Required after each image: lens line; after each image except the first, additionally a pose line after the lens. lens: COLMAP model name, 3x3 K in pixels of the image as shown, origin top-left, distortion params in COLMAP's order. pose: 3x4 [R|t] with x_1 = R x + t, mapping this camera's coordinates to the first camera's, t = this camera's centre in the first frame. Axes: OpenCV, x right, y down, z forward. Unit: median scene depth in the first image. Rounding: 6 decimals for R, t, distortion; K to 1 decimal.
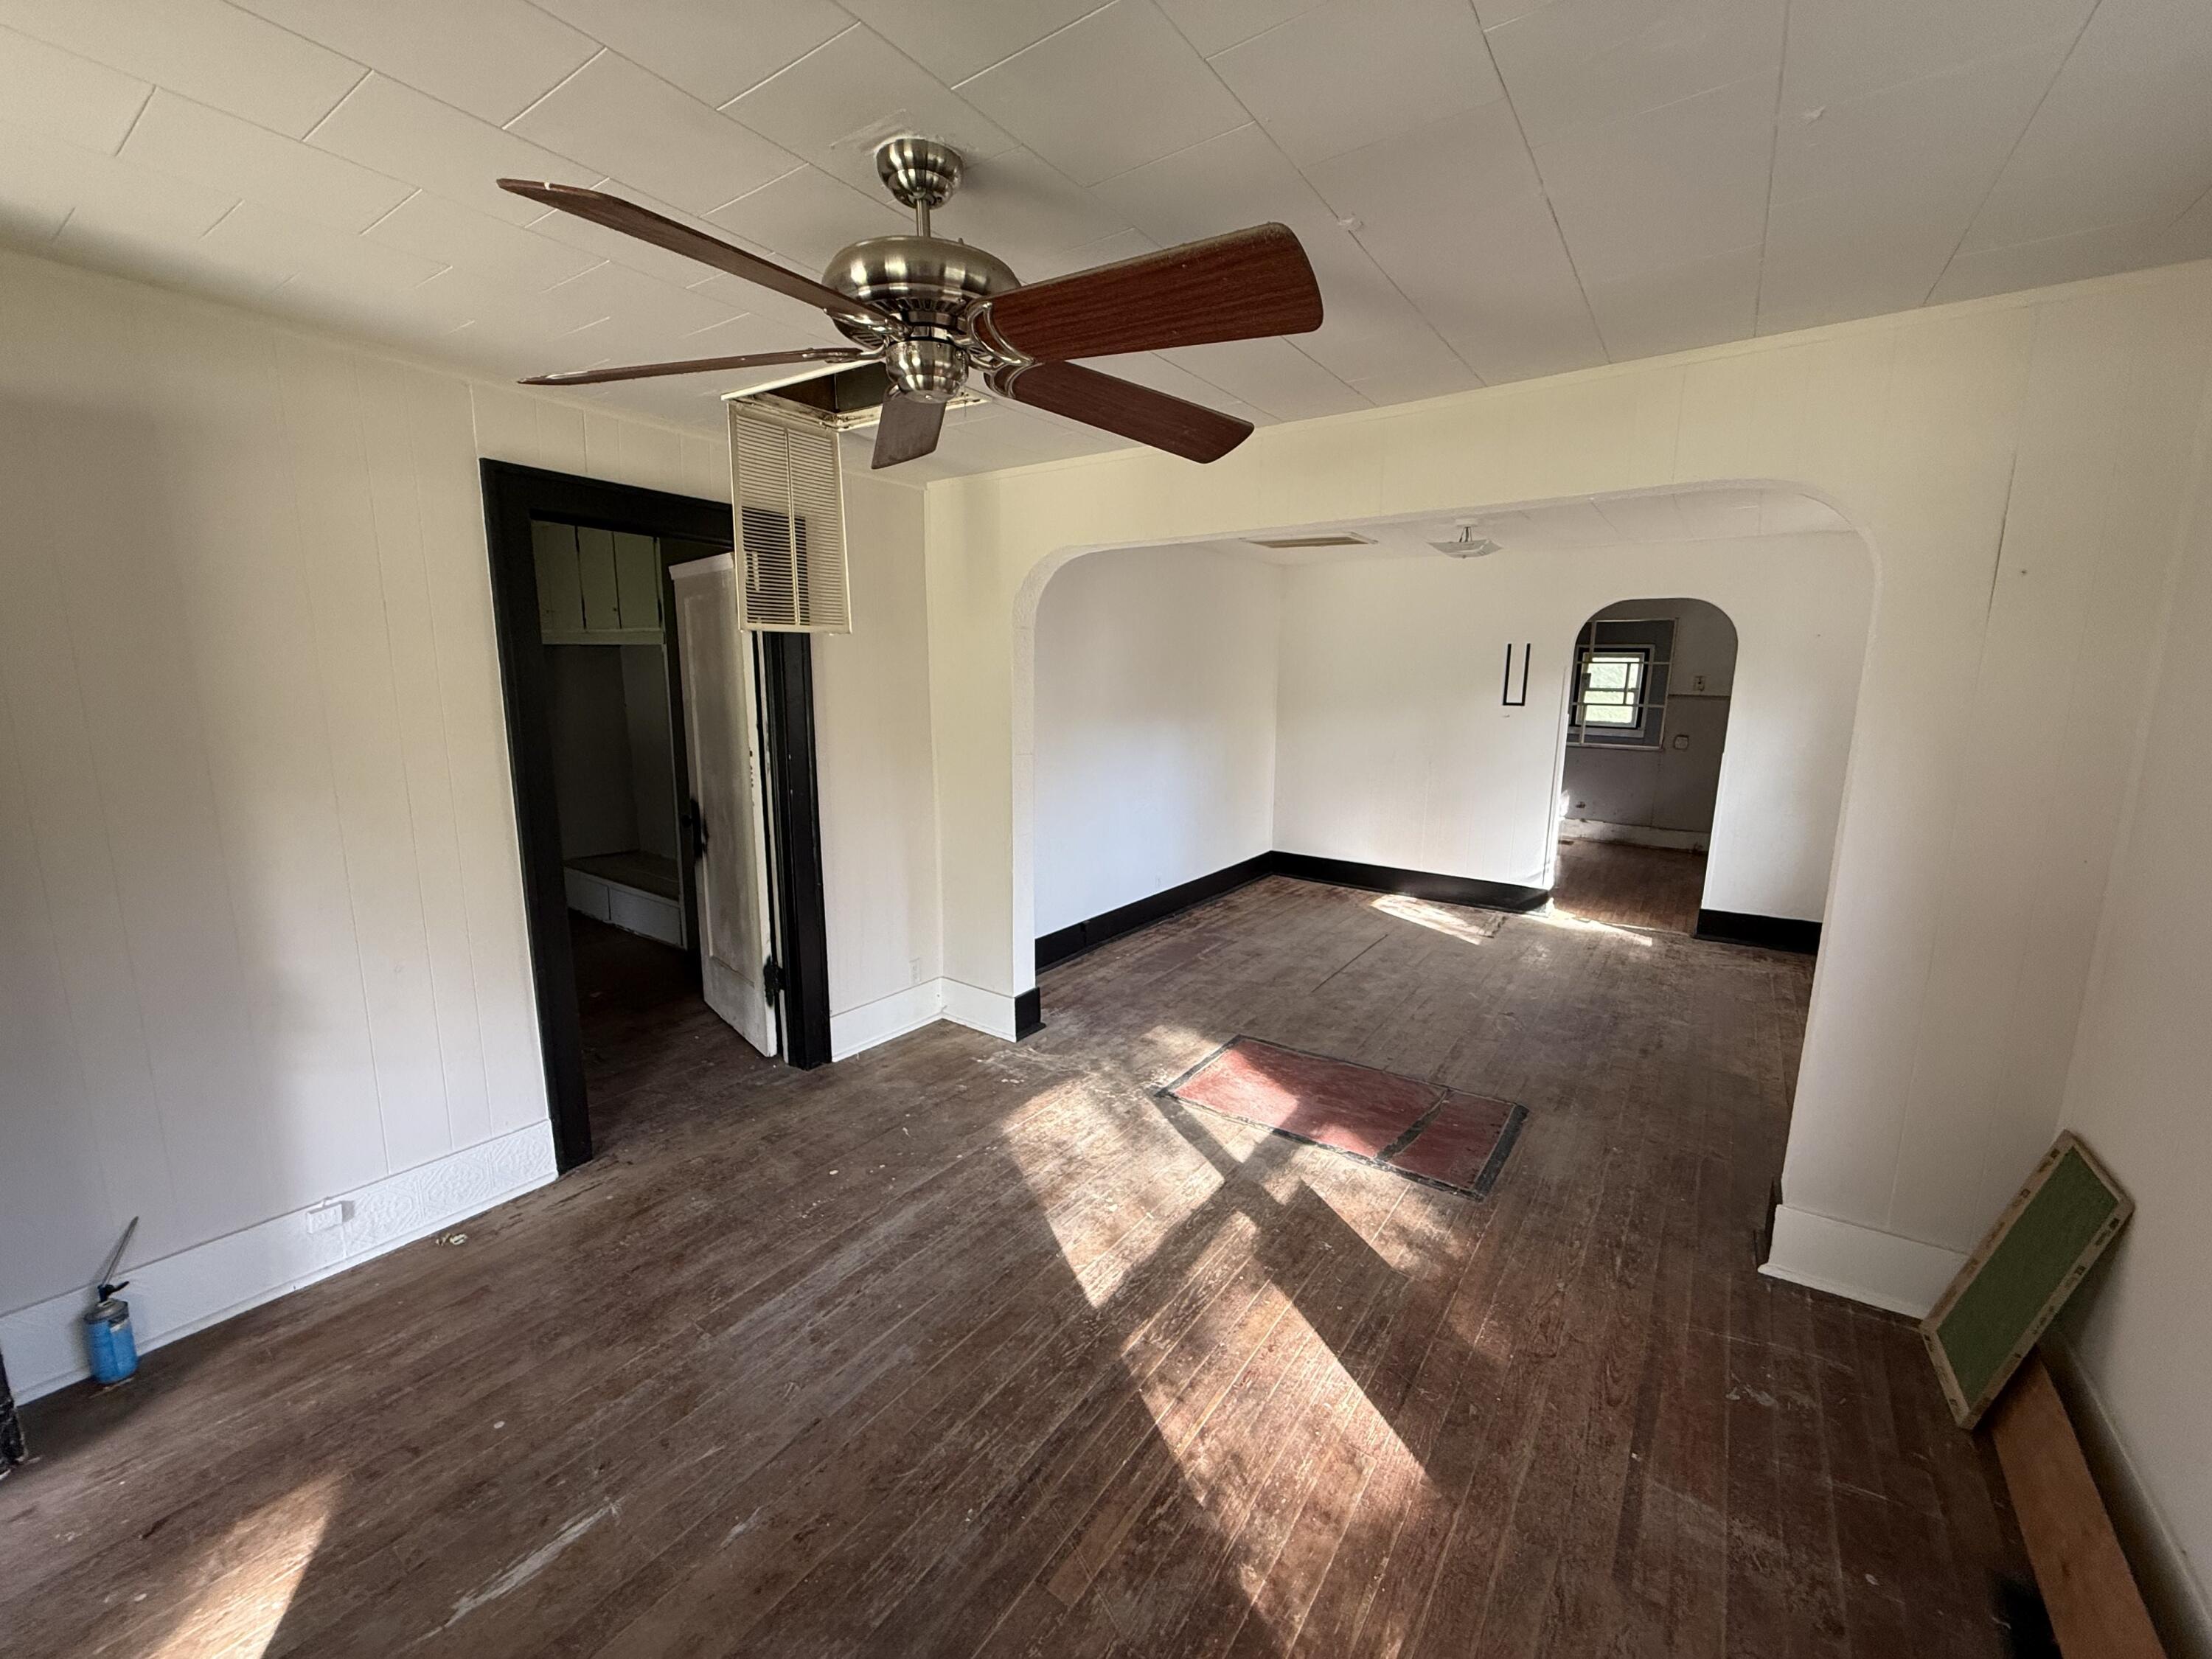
lens RADIAL K [[883.9, 0, 1099.9], [0, 883.9, 840.1], [0, 0, 1]] dist [0.001878, -0.000101]
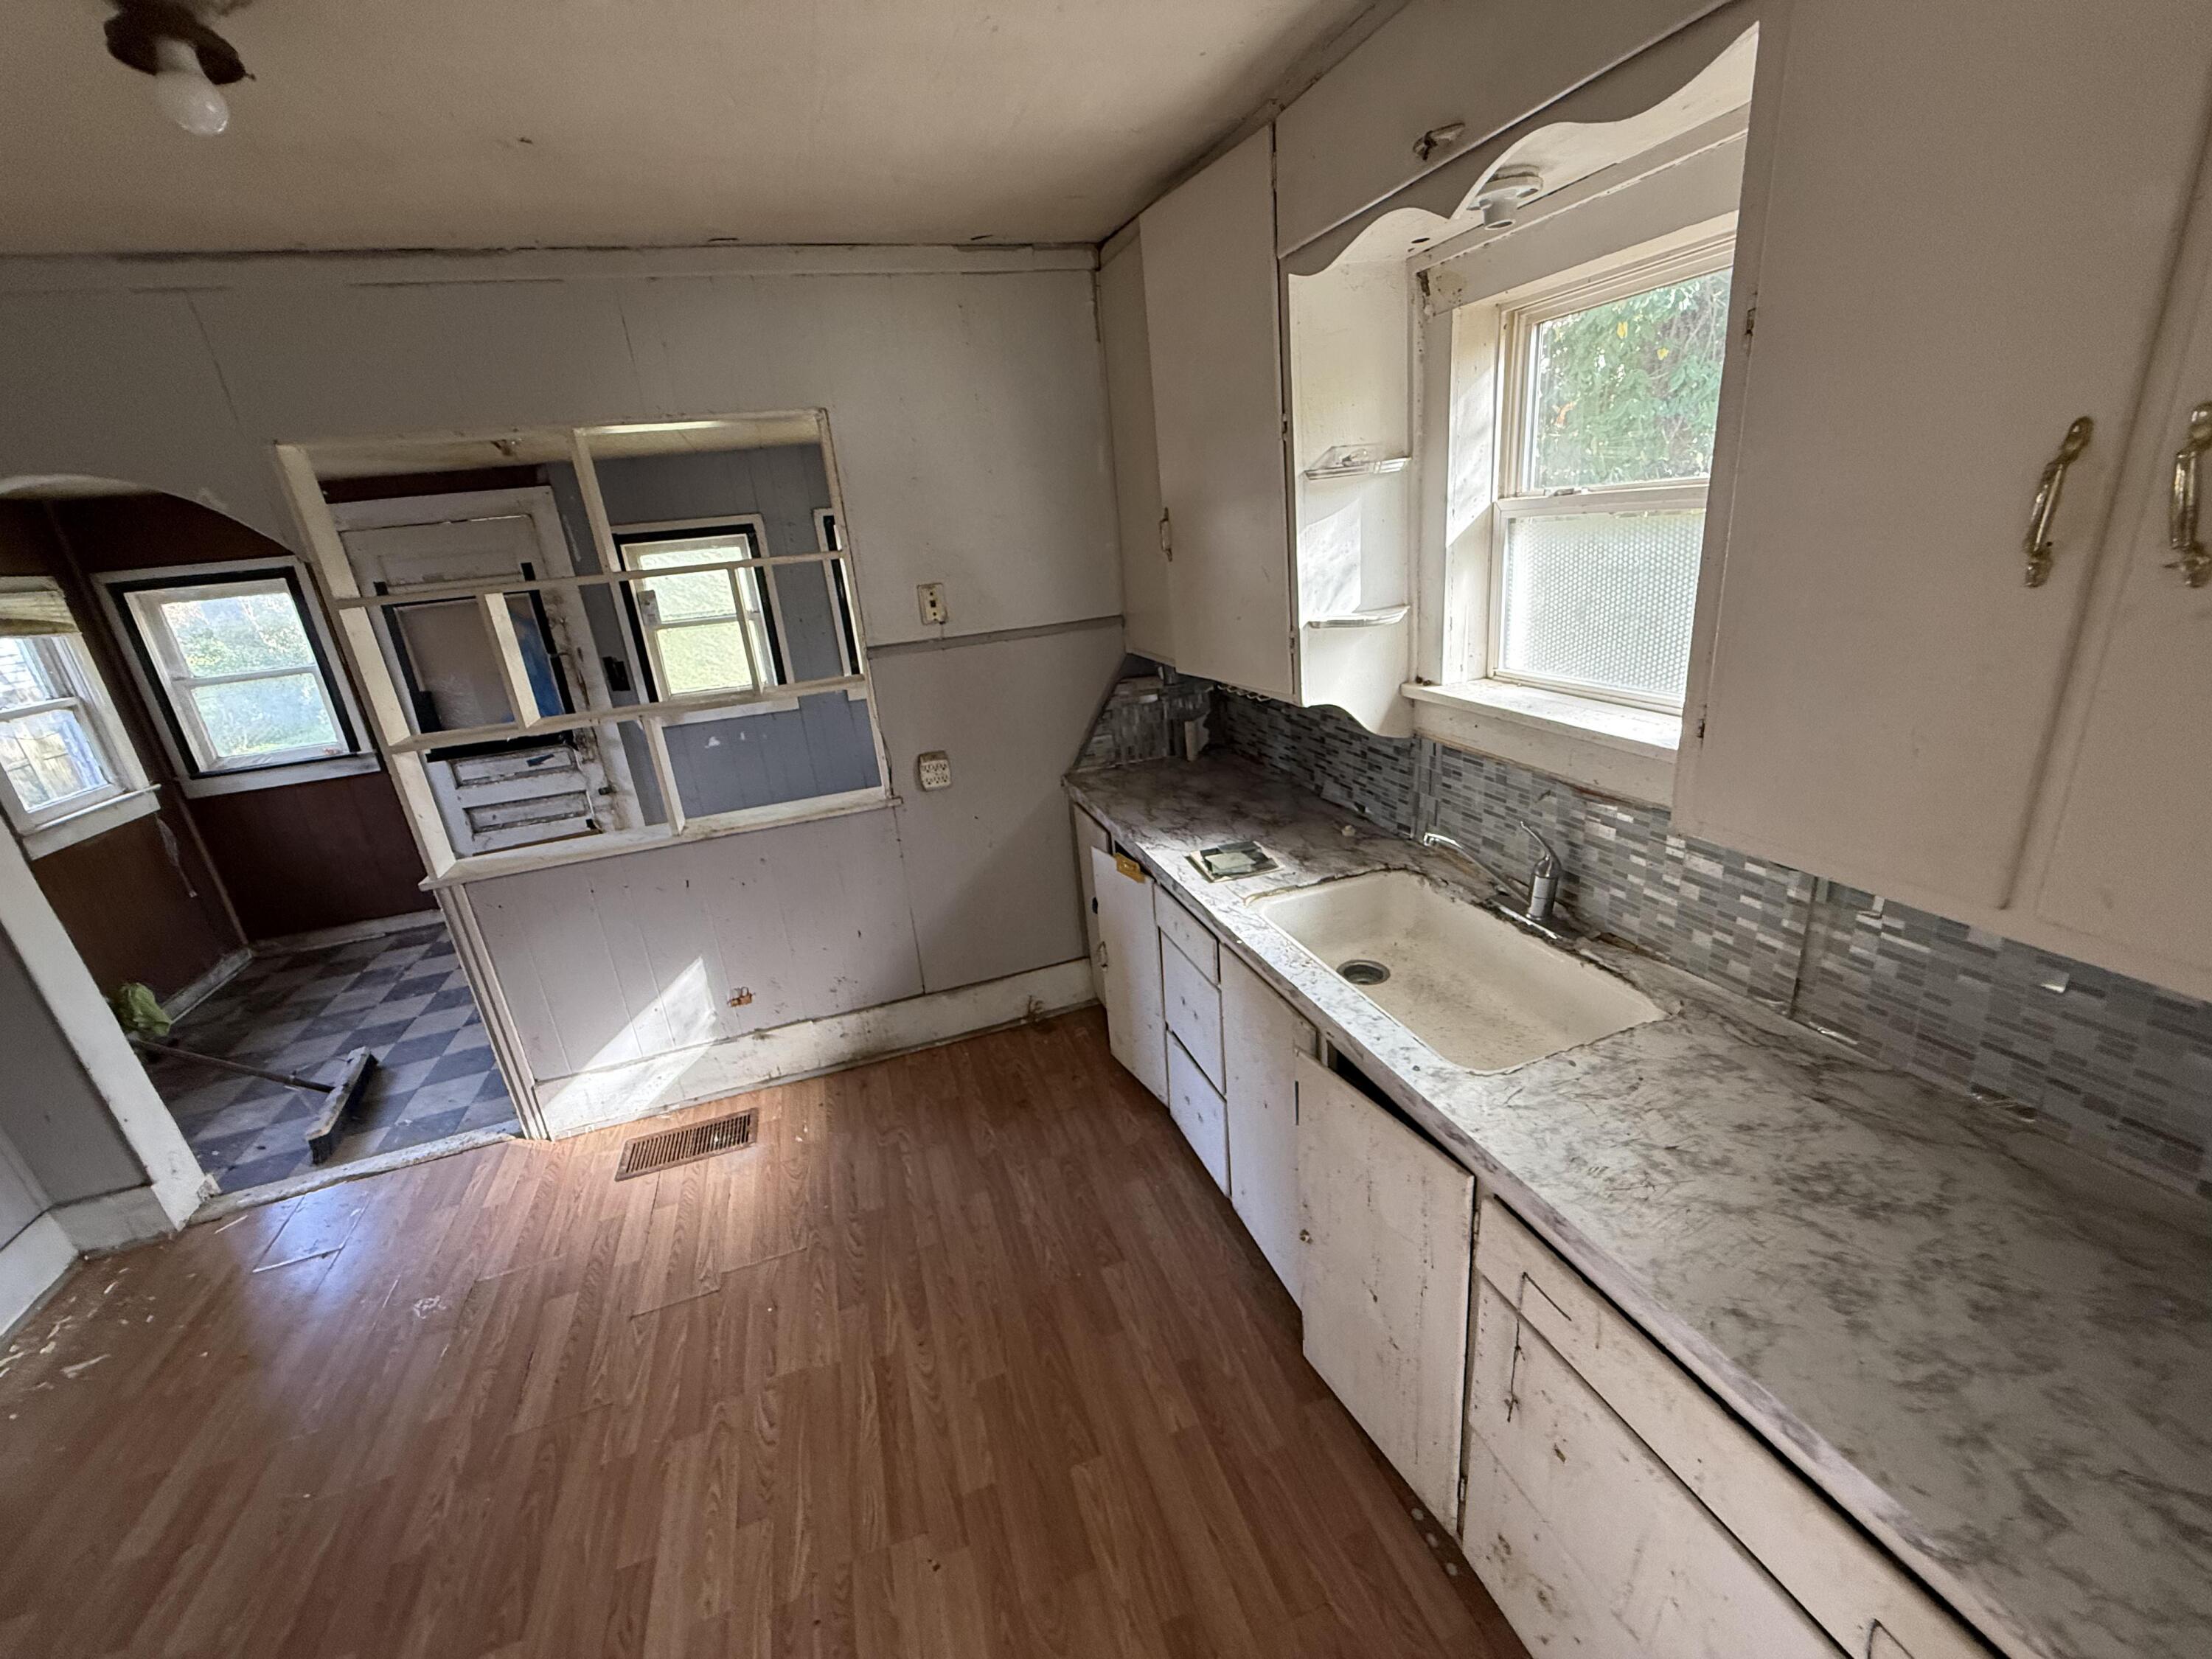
lens RADIAL K [[883.9, 0, 1100.1], [0, 883.9, 826.0], [0, 0, 1]] dist [0.001878, -0.000101]
pose [[0.597995, -0.320558, 0.734605, 1.269816], [0.247445, 0.945603, 0.211201, -0.446453], [-0.762347, 0.055477, 0.644787, 2.142622]]
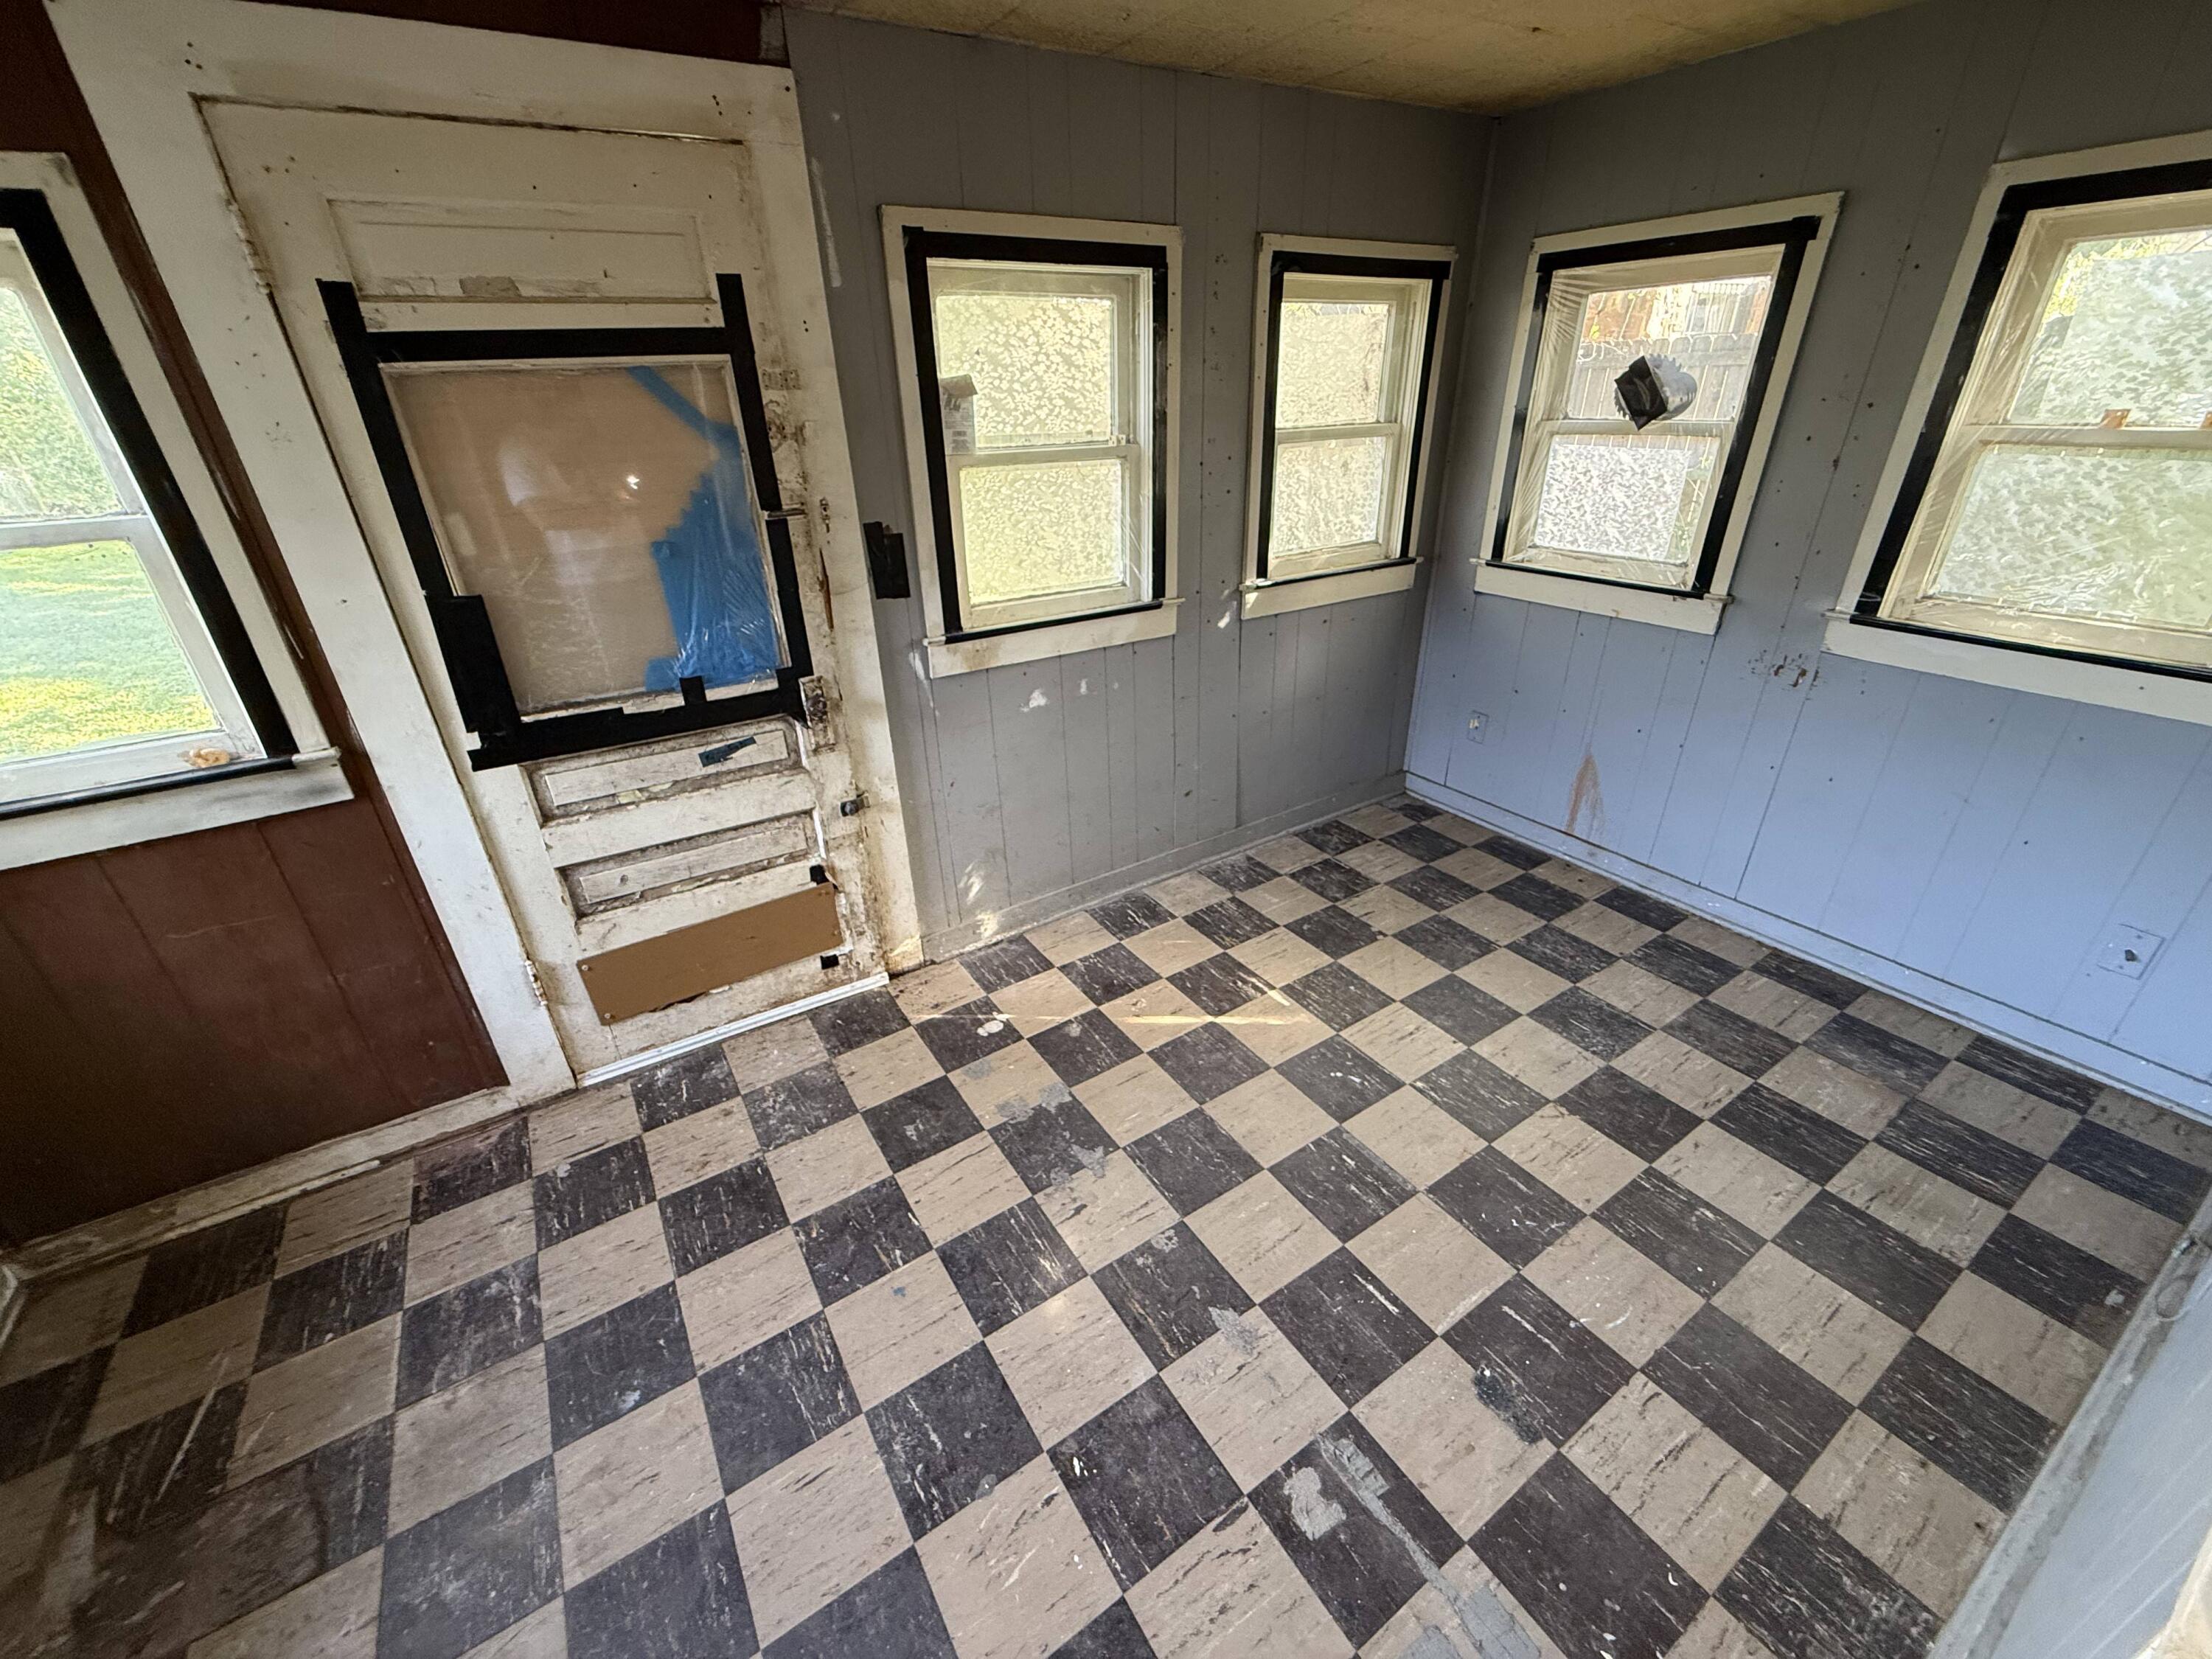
lens RADIAL K [[883.9, 0, 1103.6], [0, 883.9, 827.0], [0, 0, 1]] dist [0.001878, -0.000101]
pose [[0.392393, -0.430207, 0.812988, 1.390241], [0.206443, 0.902519, 0.377943, -0.645030], [-0.896331, 0.019534, 0.442955, 3.455802]]
